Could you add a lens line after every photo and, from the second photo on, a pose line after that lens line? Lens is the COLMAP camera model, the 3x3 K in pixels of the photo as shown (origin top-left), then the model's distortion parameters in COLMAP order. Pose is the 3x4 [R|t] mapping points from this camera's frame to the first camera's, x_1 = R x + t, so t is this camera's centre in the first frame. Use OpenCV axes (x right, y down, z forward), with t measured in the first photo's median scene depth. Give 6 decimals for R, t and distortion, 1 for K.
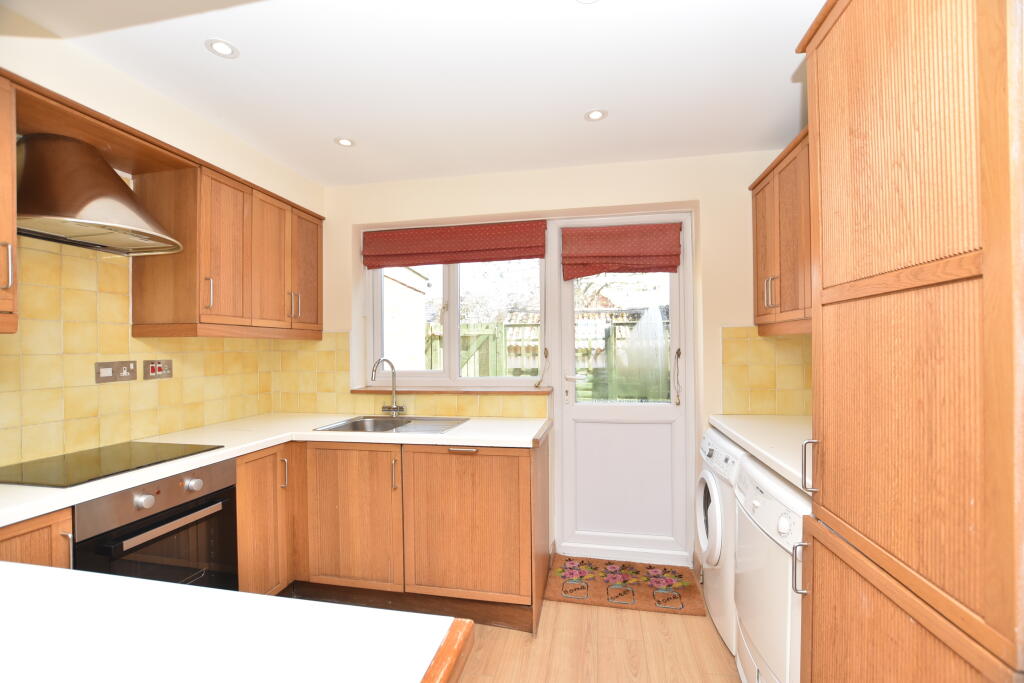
lens RADIAL K [[448.5, 0, 512.7], [0, 448.5, 347.3], [0, 0, 1]] dist [-0.029488, 0.001153]
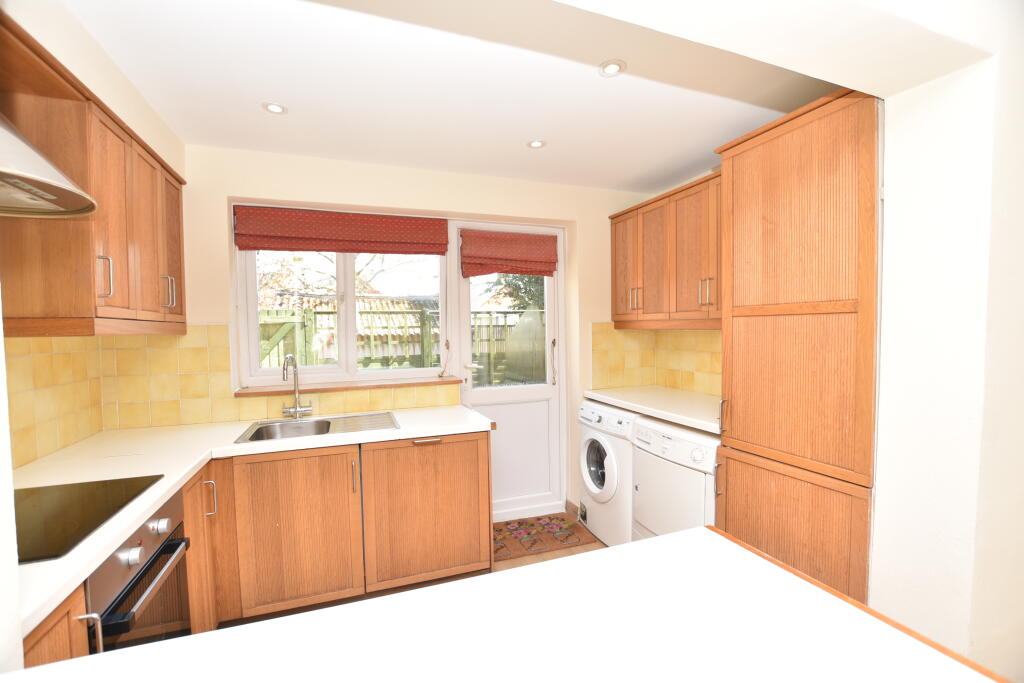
lens RADIAL K [[448.5, 0, 512.7], [0, 448.5, 347.3], [0, 0, 1]] dist [-0.029488, 0.001153]
pose [[0.850458, -0.024772, 0.525459, -0.388669], [0.006257, 0.999296, 0.036983, -0.021430], [-0.526005, -0.028165, 0.850015, 0.009184]]
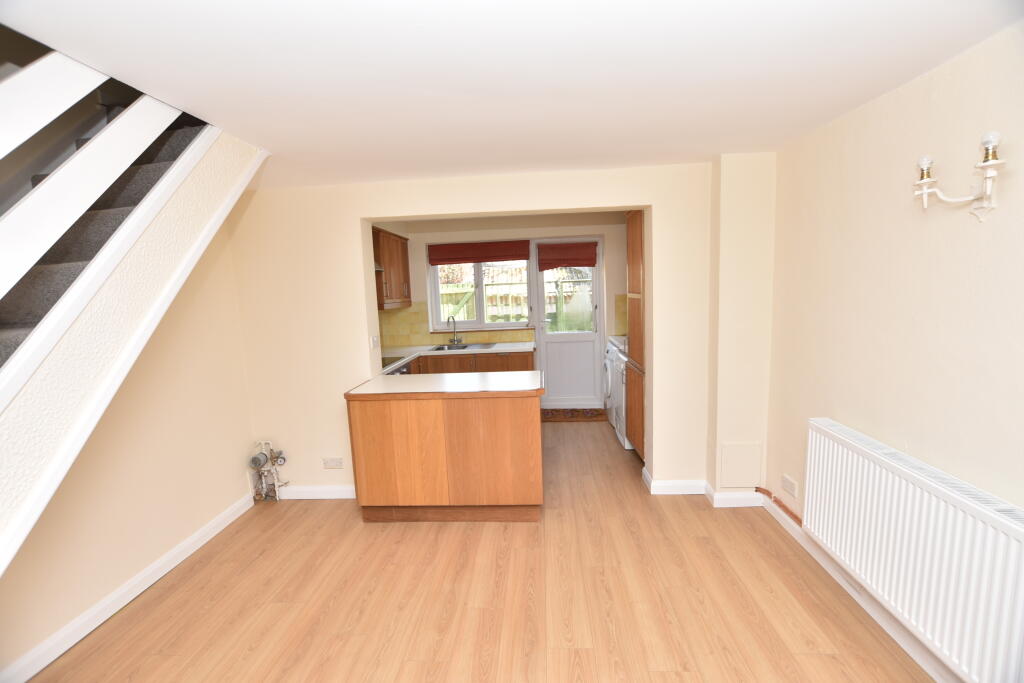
lens RADIAL K [[448.5, 0, 512.7], [0, 448.5, 347.3], [0, 0, 1]] dist [-0.029488, 0.001153]
pose [[0.992072, -0.046912, 0.116589, -0.263806], [0.031701, 0.991132, 0.129048, -0.083516], [-0.121609, -0.124328, 0.984761, -1.026349]]
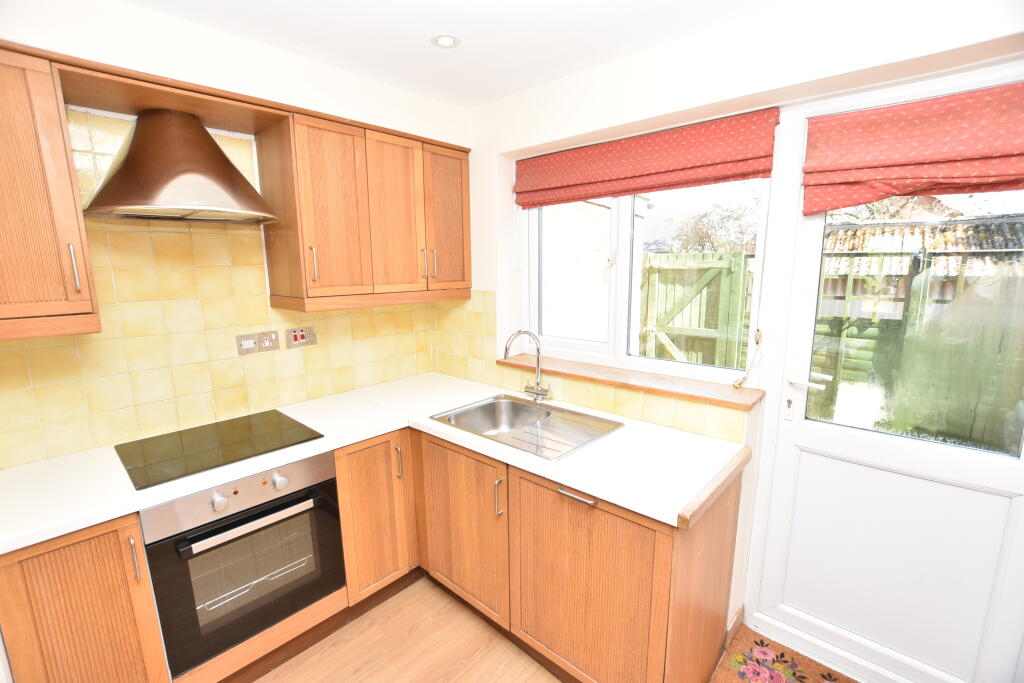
lens RADIAL K [[448.5, 0, 512.7], [0, 448.5, 347.3], [0, 0, 1]] dist [-0.029488, 0.001153]
pose [[0.856494, 0.092782, -0.507750, 0.105169], [0.004174, 0.982434, 0.186564, -0.096752], [0.516140, -0.161910, 0.841061, 0.330853]]
